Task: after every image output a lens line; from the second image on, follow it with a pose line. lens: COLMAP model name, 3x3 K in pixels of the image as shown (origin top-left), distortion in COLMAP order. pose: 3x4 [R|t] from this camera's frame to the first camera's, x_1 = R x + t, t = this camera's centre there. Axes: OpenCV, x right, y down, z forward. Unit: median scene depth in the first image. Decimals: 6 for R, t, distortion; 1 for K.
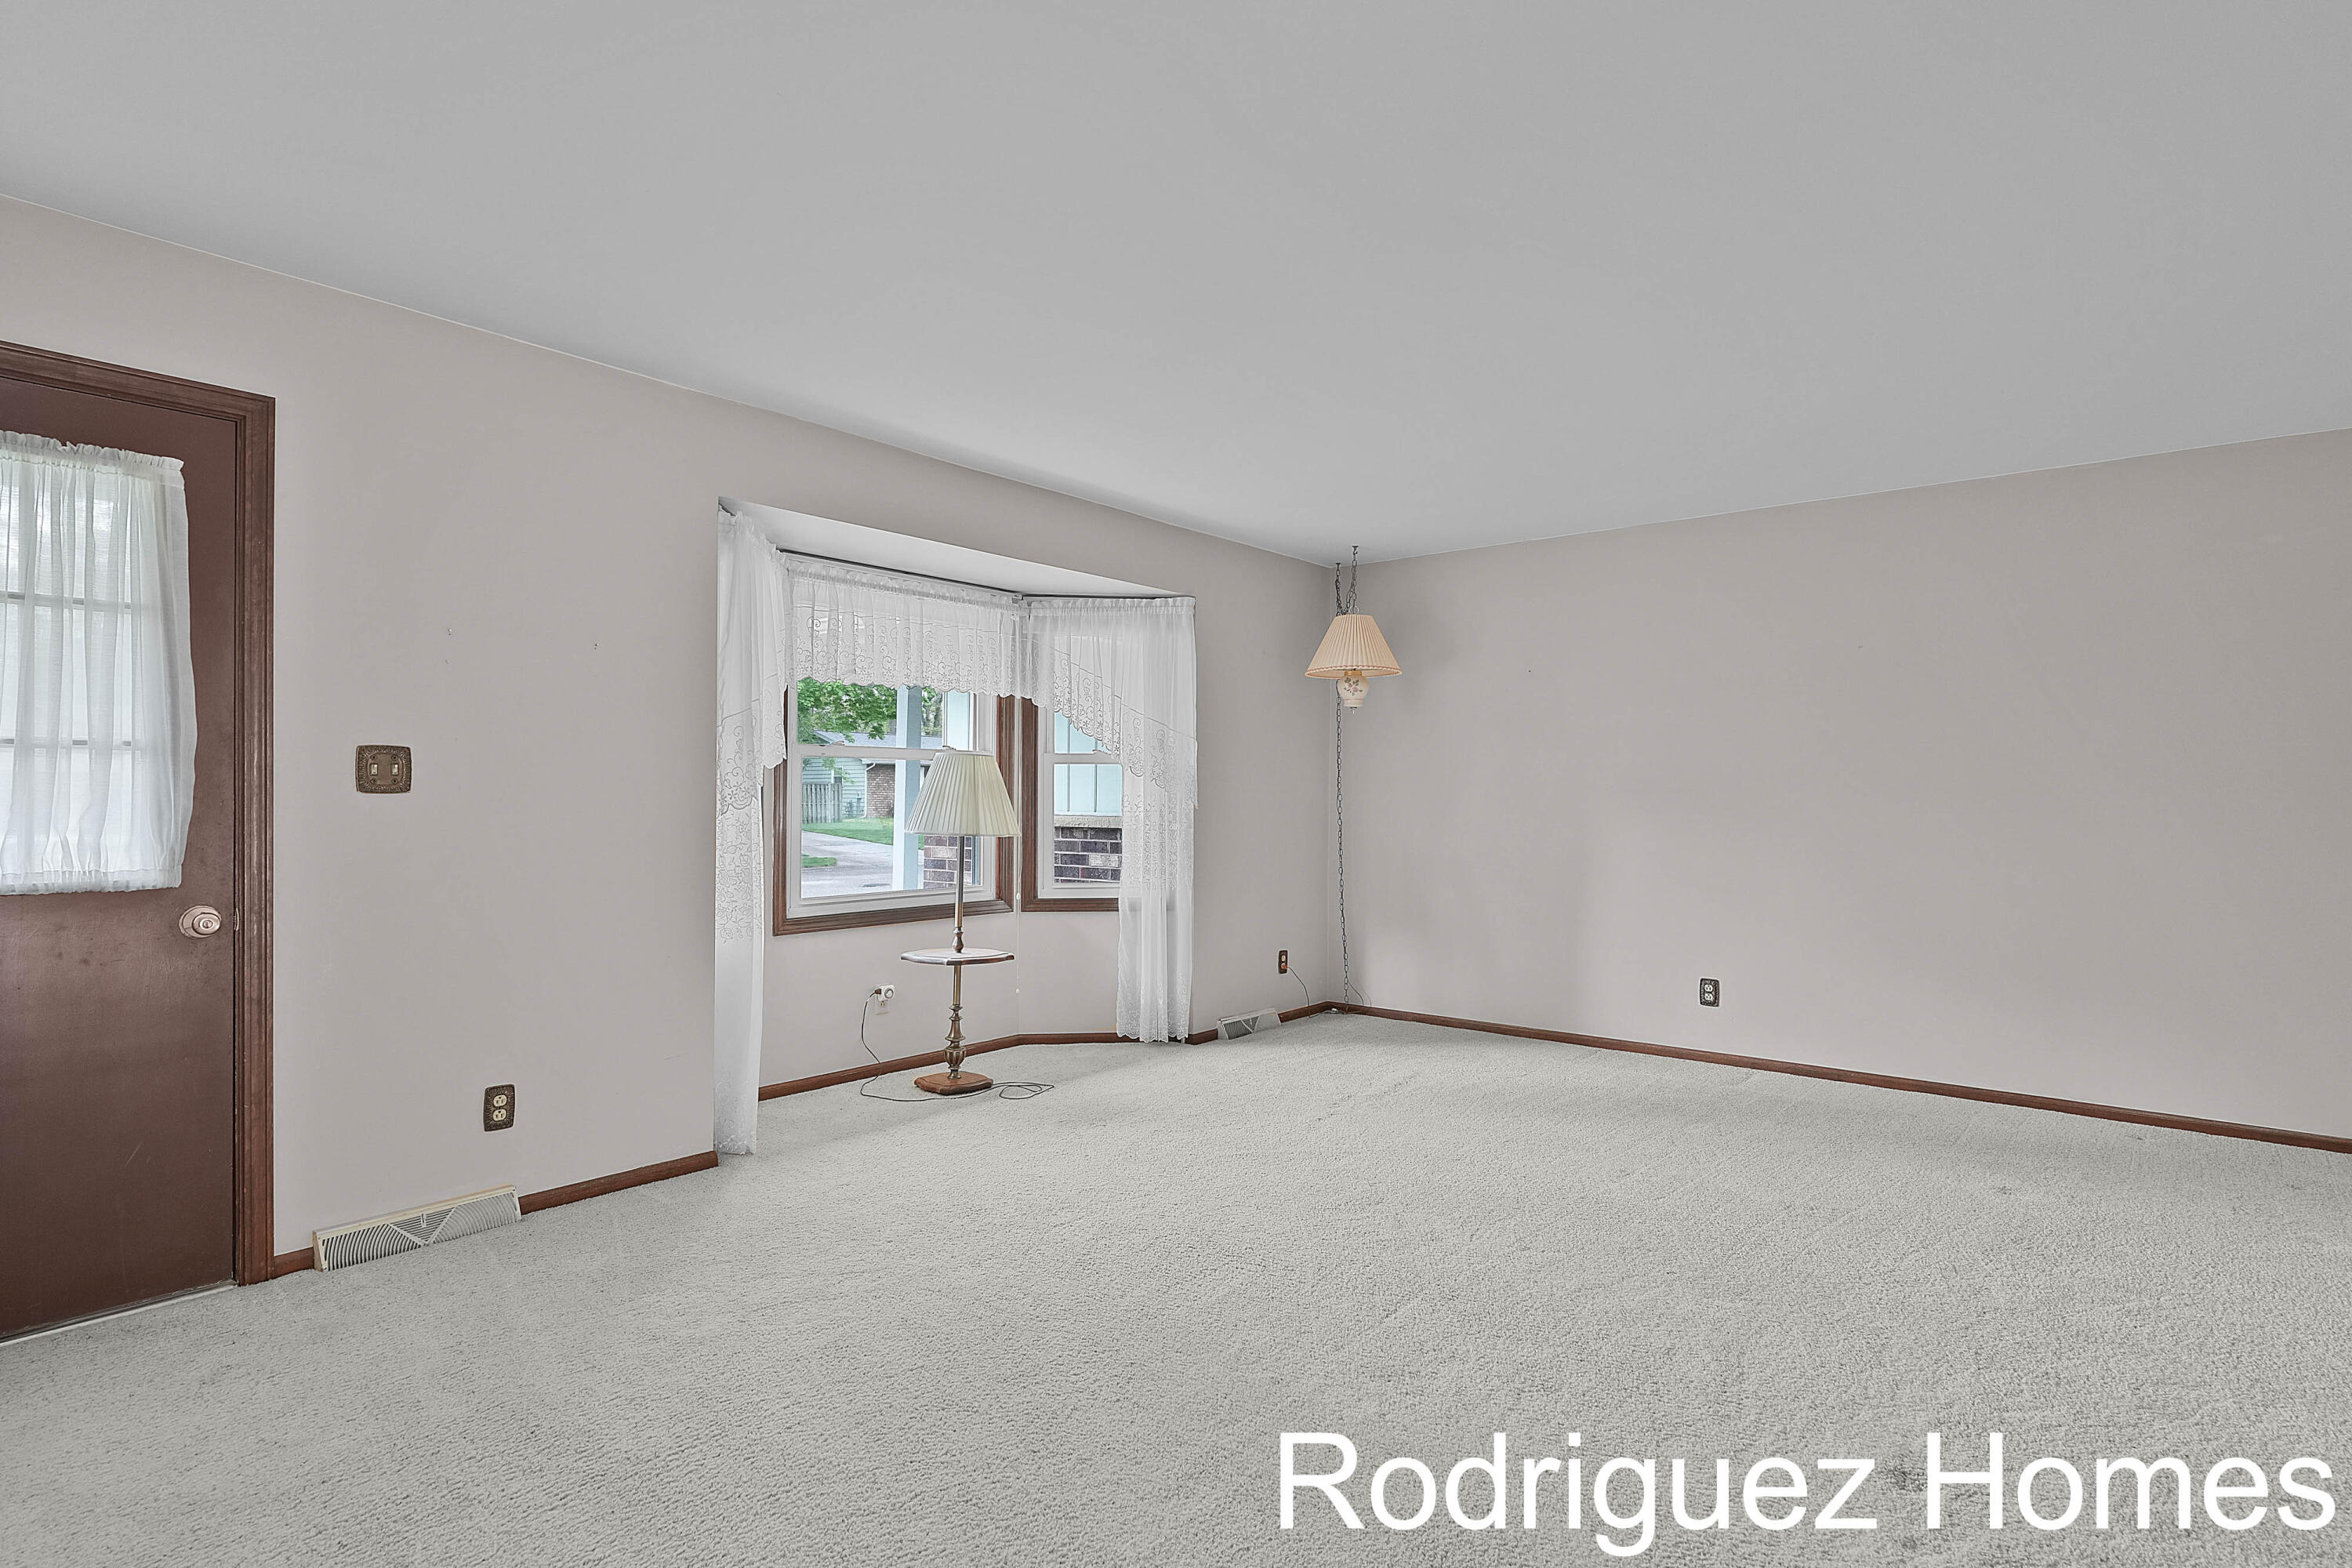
lens RADIAL K [[1161.8, 0, 1140.6], [0, 1161.8, 804.4], [0, 0, 1]] dist [0.002997, 0.000337]
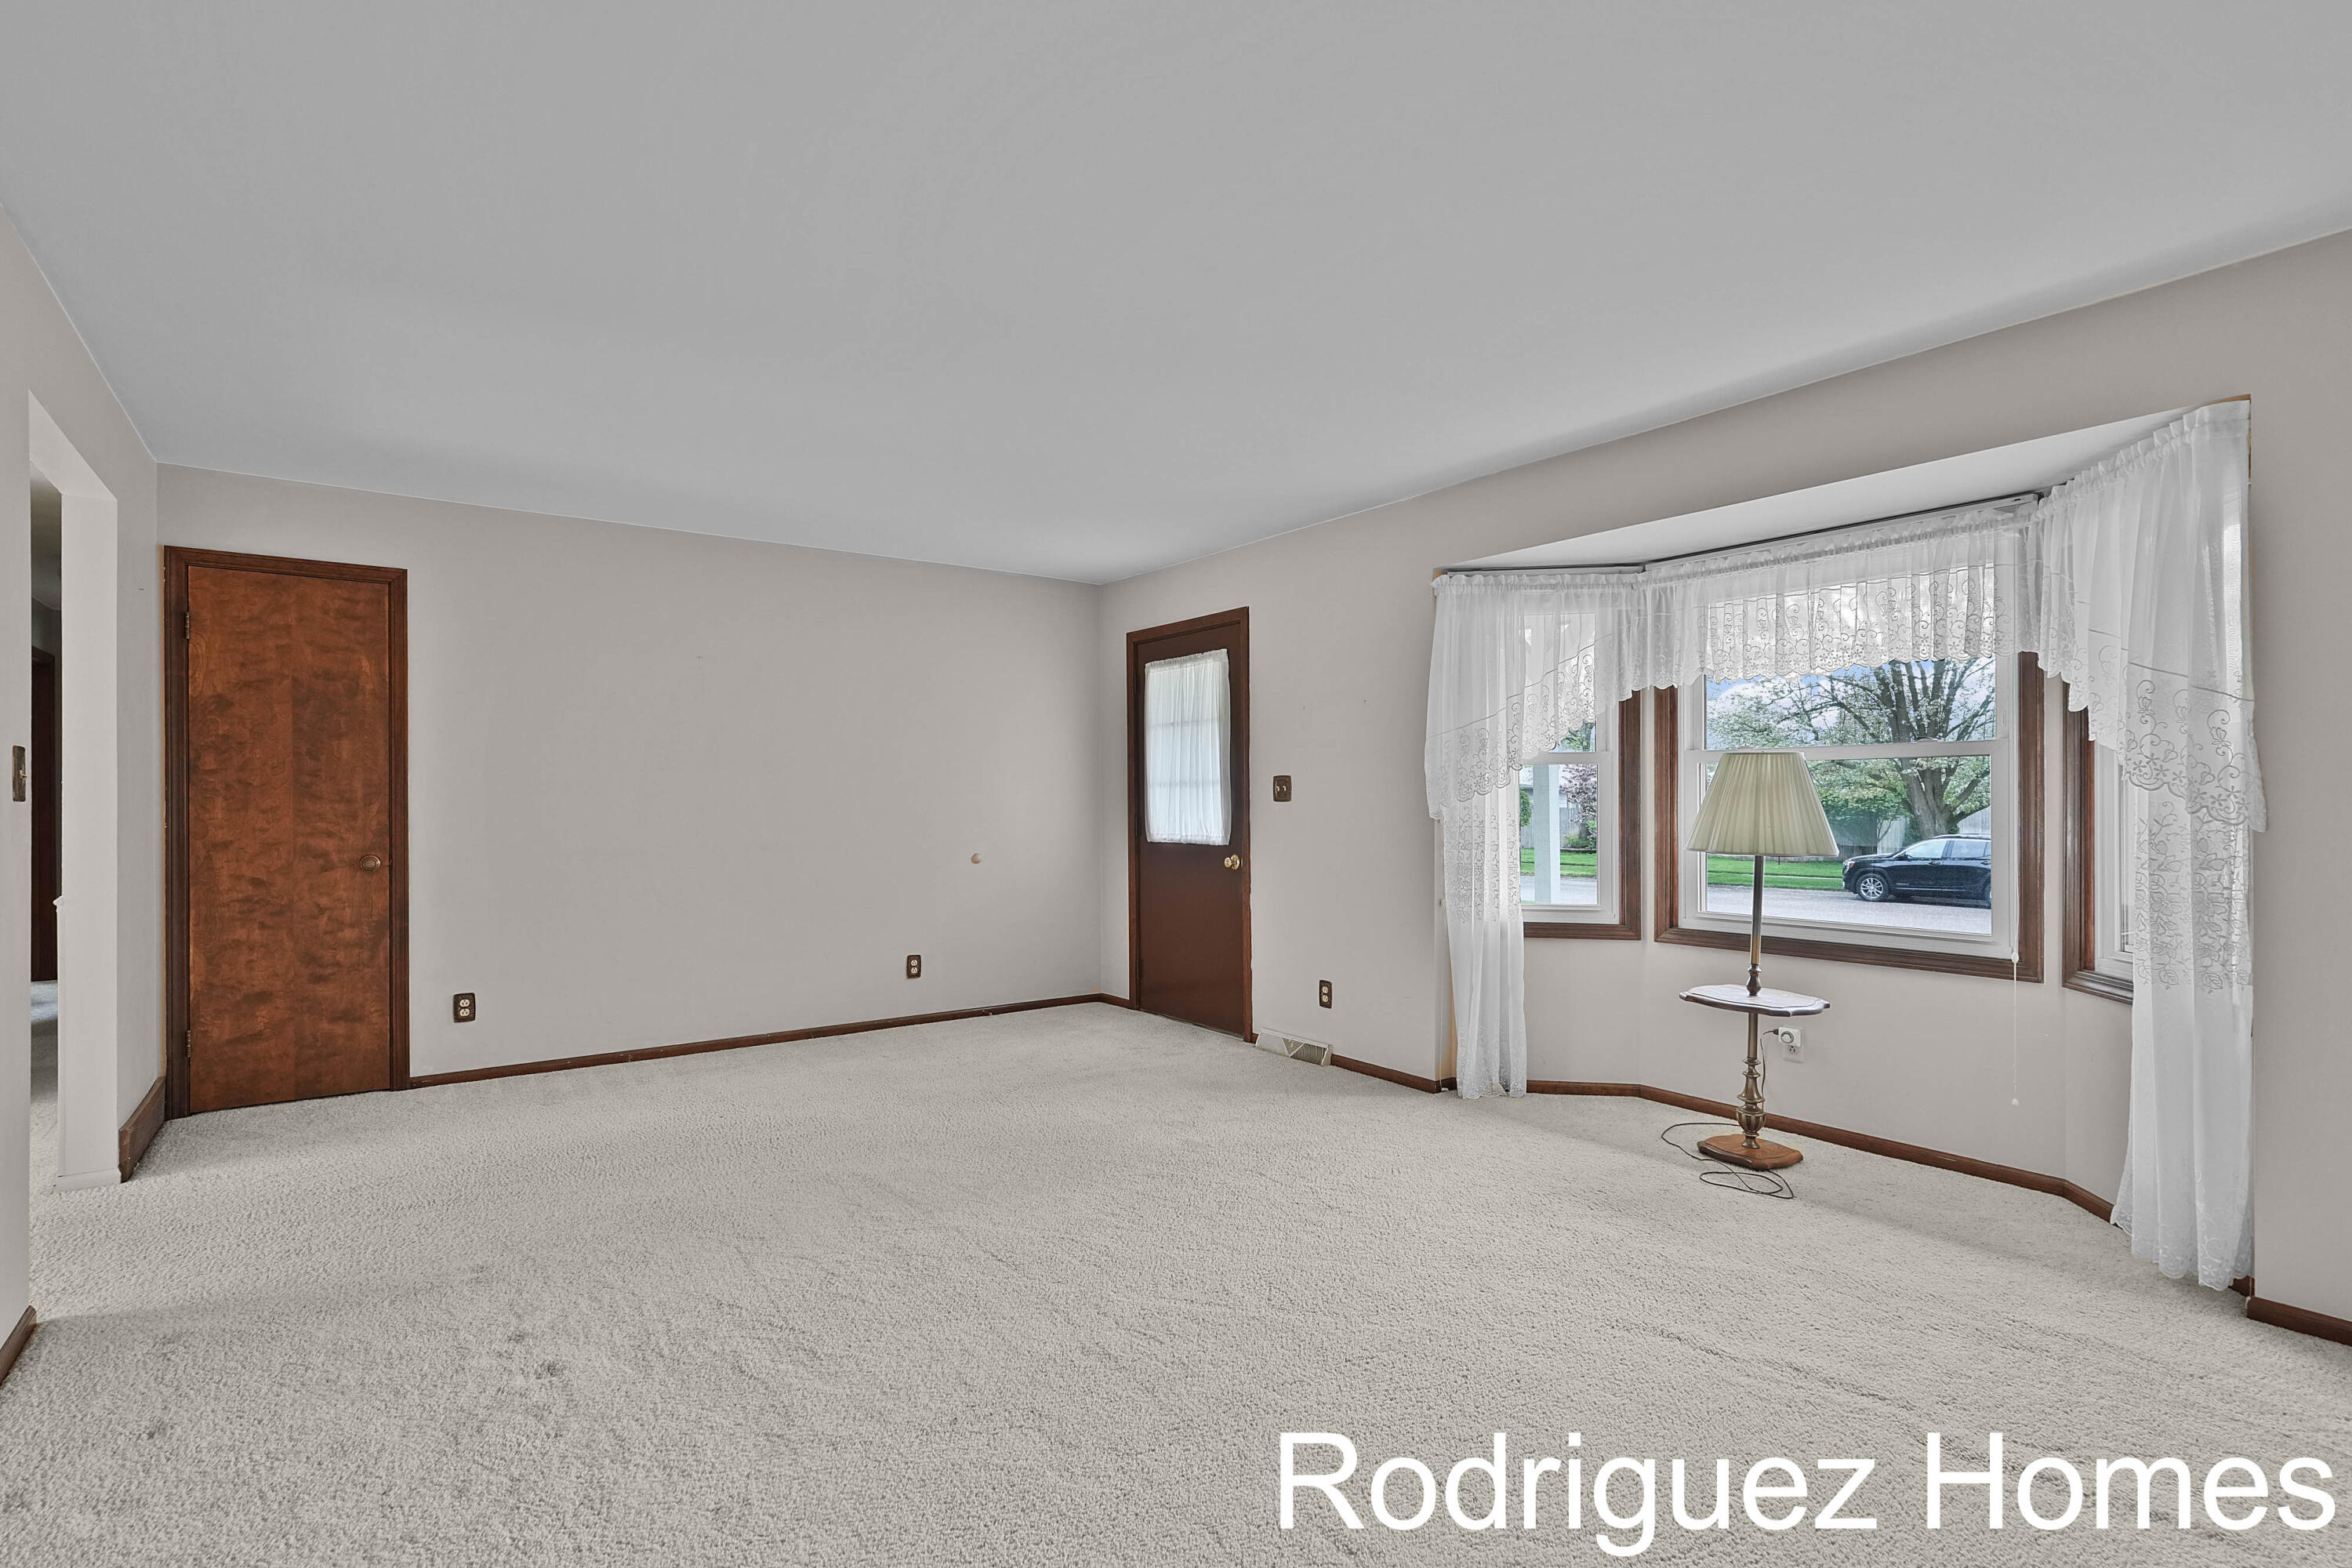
lens RADIAL K [[1102.3, 0, 1189.6], [0, 1102.3, 792.6], [0, 0, 1]] dist [0.001454, 0.002537]
pose [[-0.198876, -0.011870, -0.979953, 0.692287], [-0.009666, 0.999902, -0.010150, -0.003282], [0.979977, 0.007454, -0.198971, 0.772732]]
